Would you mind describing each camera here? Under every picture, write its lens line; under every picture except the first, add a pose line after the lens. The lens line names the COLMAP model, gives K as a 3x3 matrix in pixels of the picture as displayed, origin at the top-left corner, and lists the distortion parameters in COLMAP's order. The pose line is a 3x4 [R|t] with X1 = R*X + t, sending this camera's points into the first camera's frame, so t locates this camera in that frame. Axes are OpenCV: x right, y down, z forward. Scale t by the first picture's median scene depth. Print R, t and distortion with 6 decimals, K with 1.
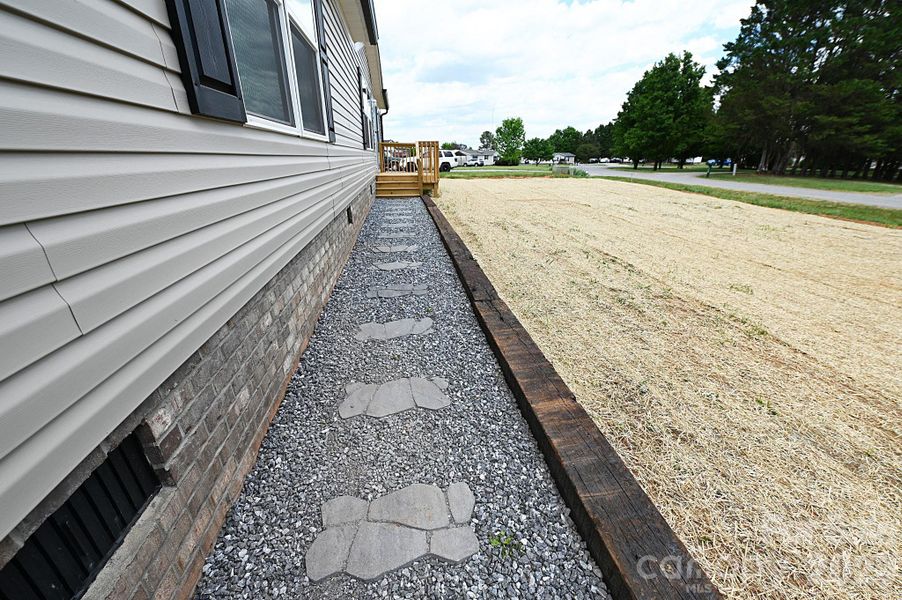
lens RADIAL K [[353.4, 0, 451.3], [0, 353.4, 302.7], [0, 0, 1]] dist [-0.002613, -0.000209]
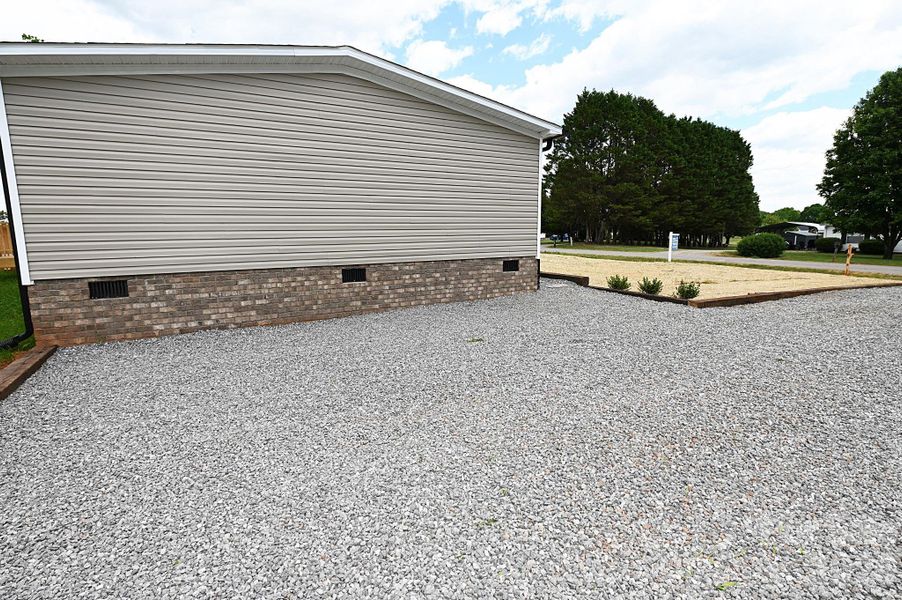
lens RADIAL K [[392.4, 0, 451.0], [0, 392.4, 300.0], [0, 0, 1]] dist [-0.003437, 0.000089]
pose [[0.940025, -0.073656, 0.333057, -0.112874], [0.147977, 0.967802, -0.203621, 0.062102], [-0.307335, 0.240694, 0.920658, -0.145270]]
